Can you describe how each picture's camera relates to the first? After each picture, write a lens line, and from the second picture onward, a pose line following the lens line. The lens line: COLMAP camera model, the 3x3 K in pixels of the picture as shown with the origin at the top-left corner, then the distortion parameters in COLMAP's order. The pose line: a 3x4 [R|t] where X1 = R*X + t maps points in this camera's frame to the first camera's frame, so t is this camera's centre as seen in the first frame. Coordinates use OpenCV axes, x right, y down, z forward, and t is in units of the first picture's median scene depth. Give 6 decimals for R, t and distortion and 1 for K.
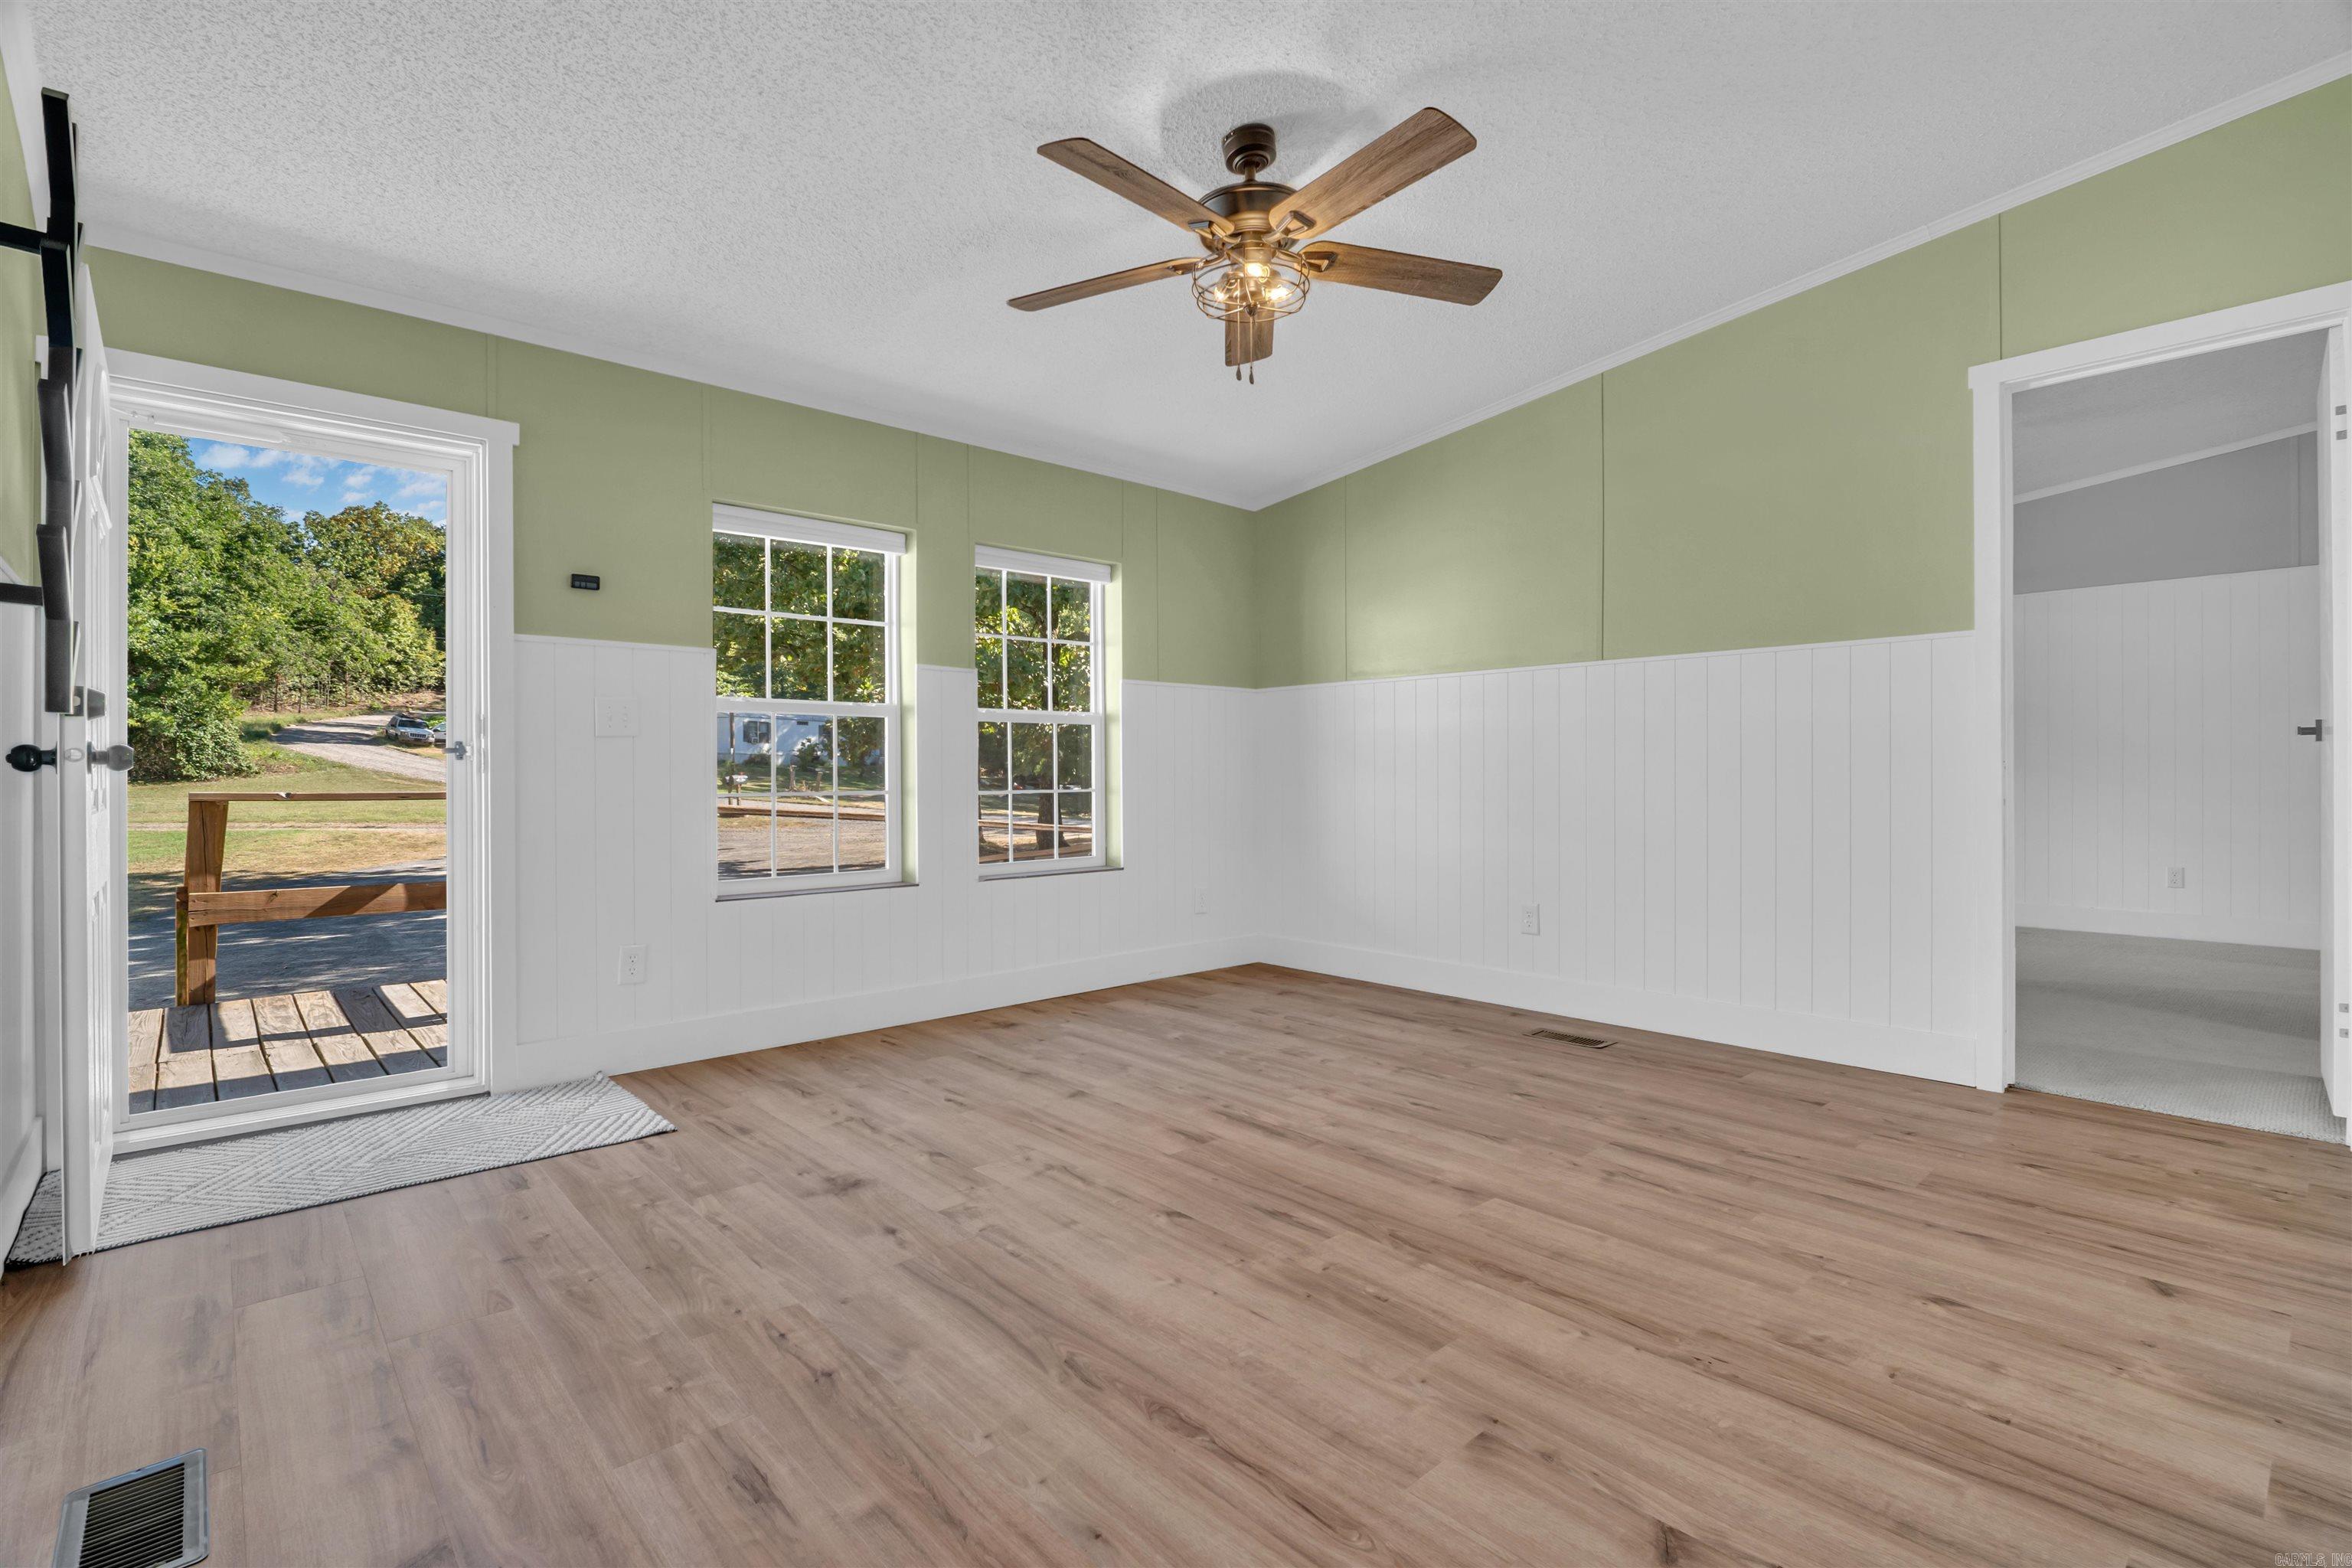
lens RADIAL K [[1073.8, 0, 1176.7], [0, 1073.8, 772.8], [0, 0, 1]] dist [0.000937, -0.005548]
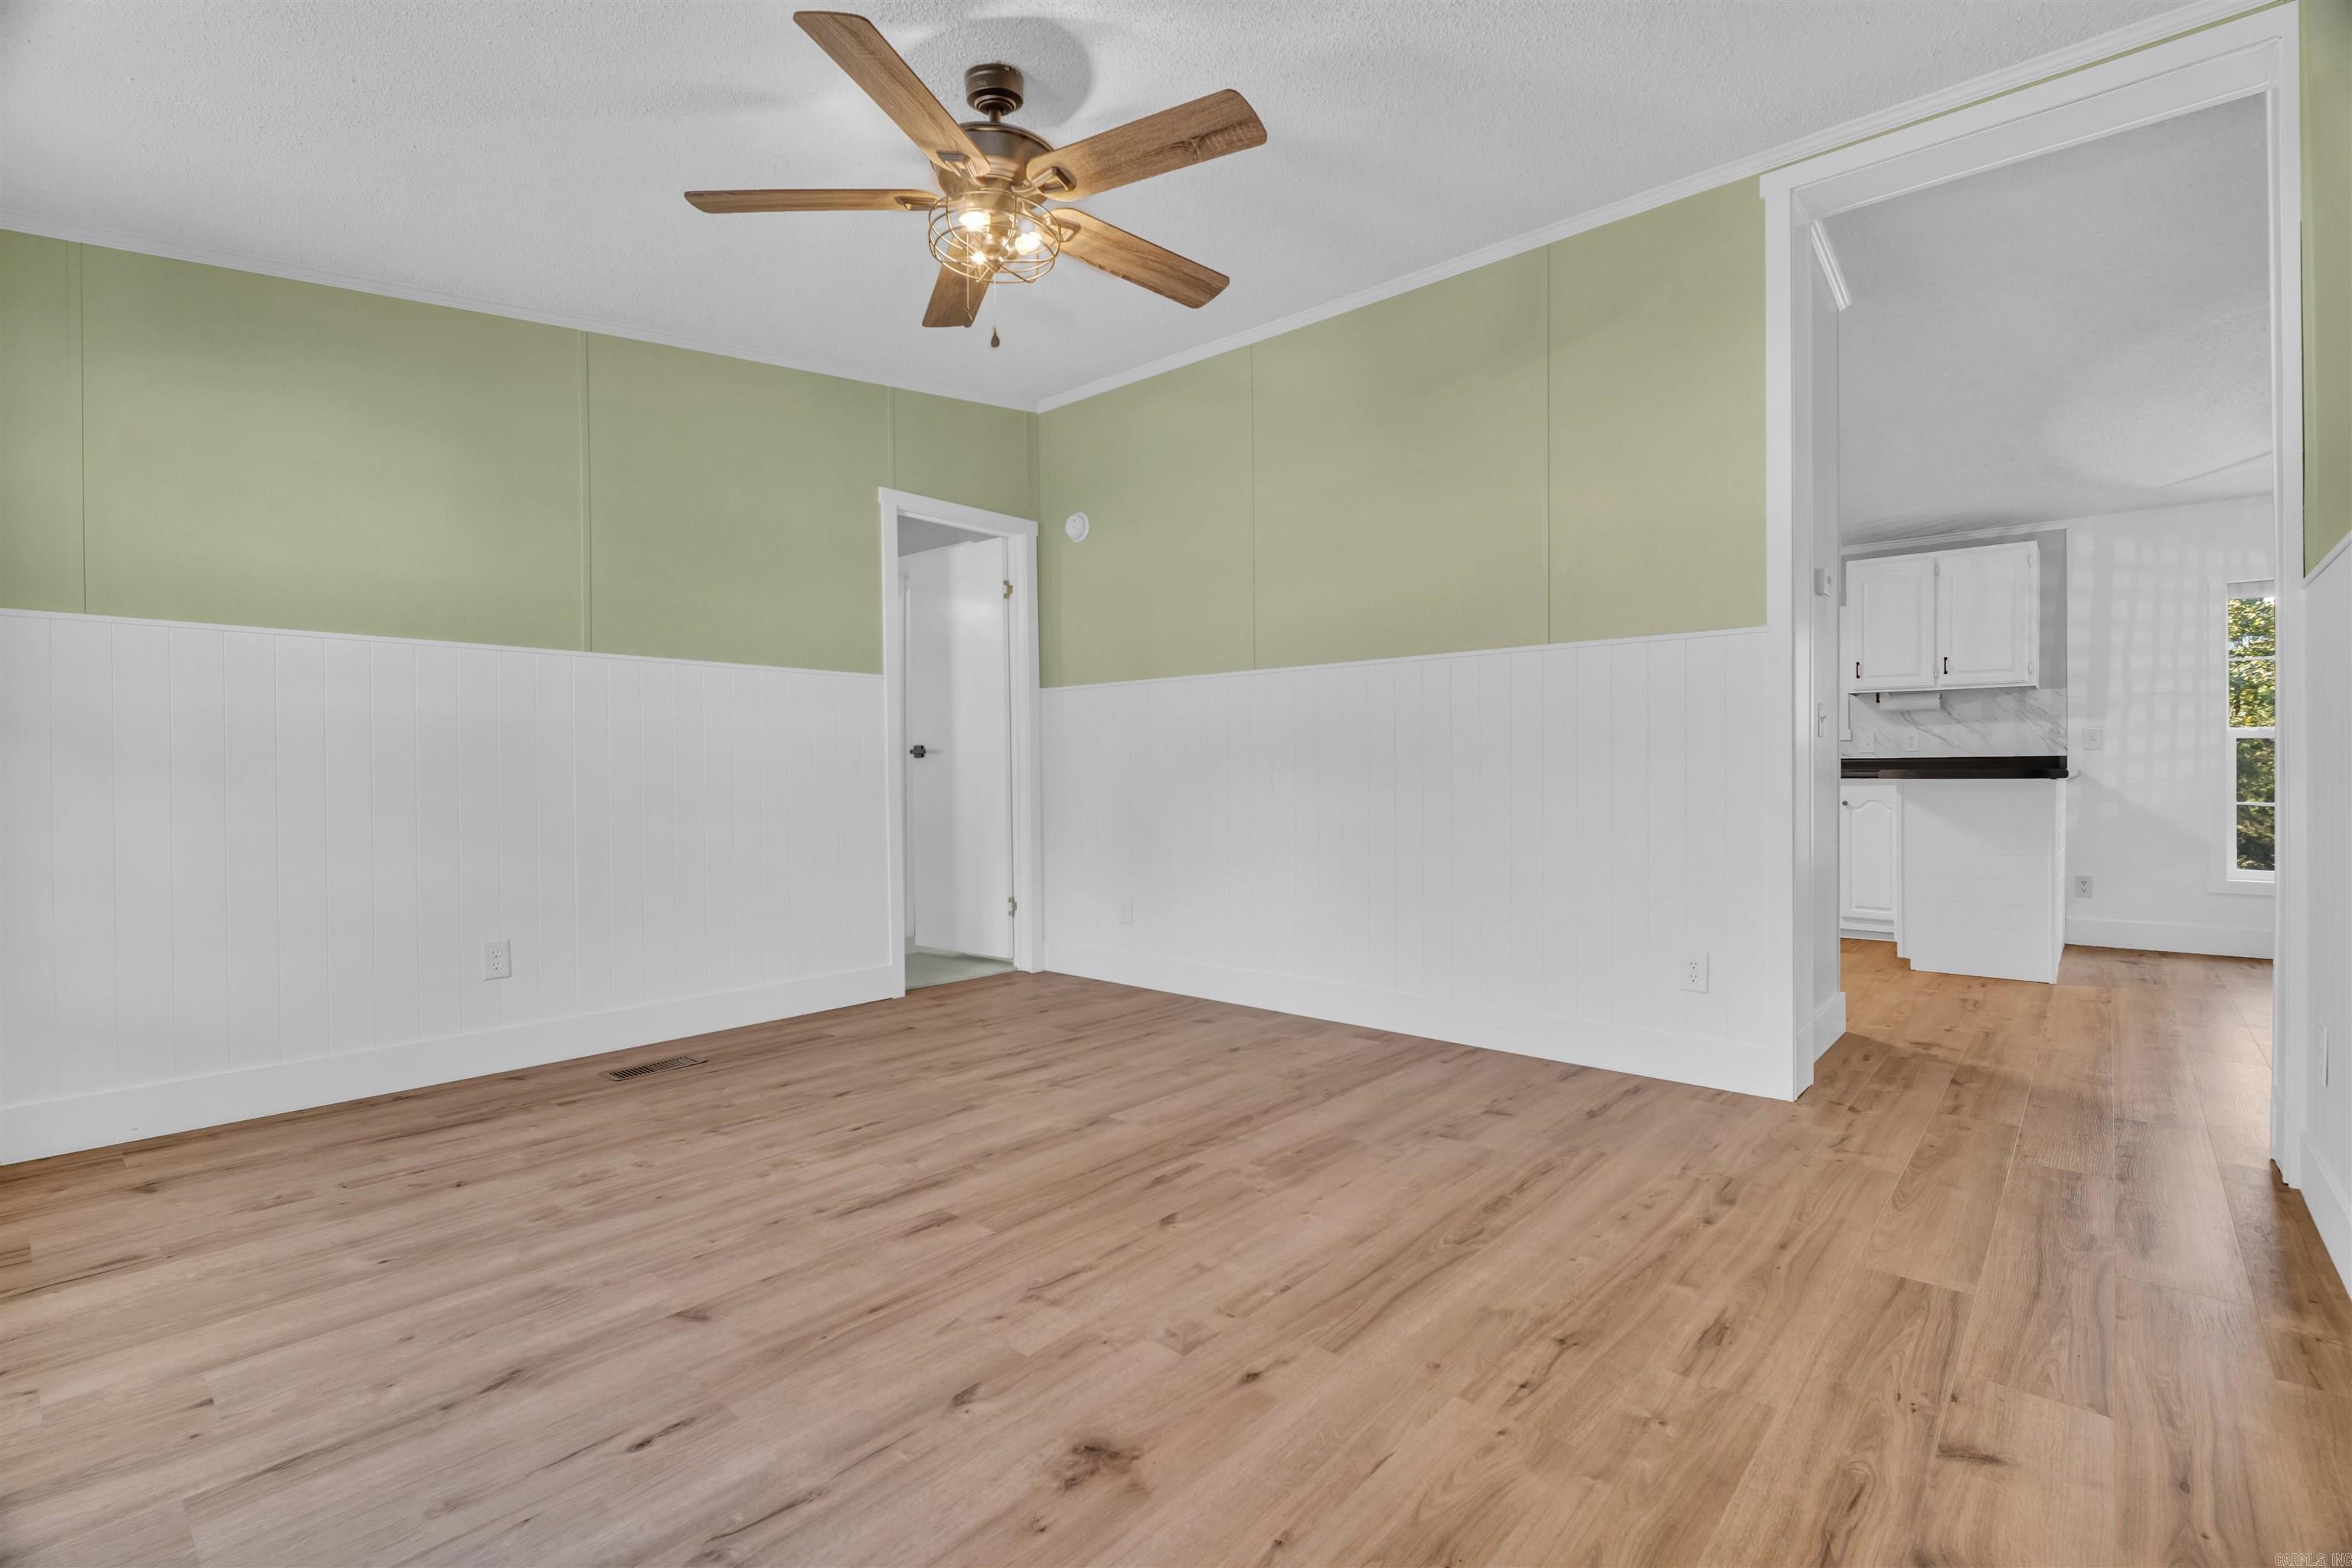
lens RADIAL K [[1073.8, 0, 1176.7], [0, 1073.8, 772.8], [0, 0, 1]] dist [0.000937, -0.005548]
pose [[-0.114569, 0.003174, 0.993410, -0.986814], [0.005005, 0.999984, -0.002618, 0.003695], [-0.993403, 0.004672, -0.114583, 1.109341]]
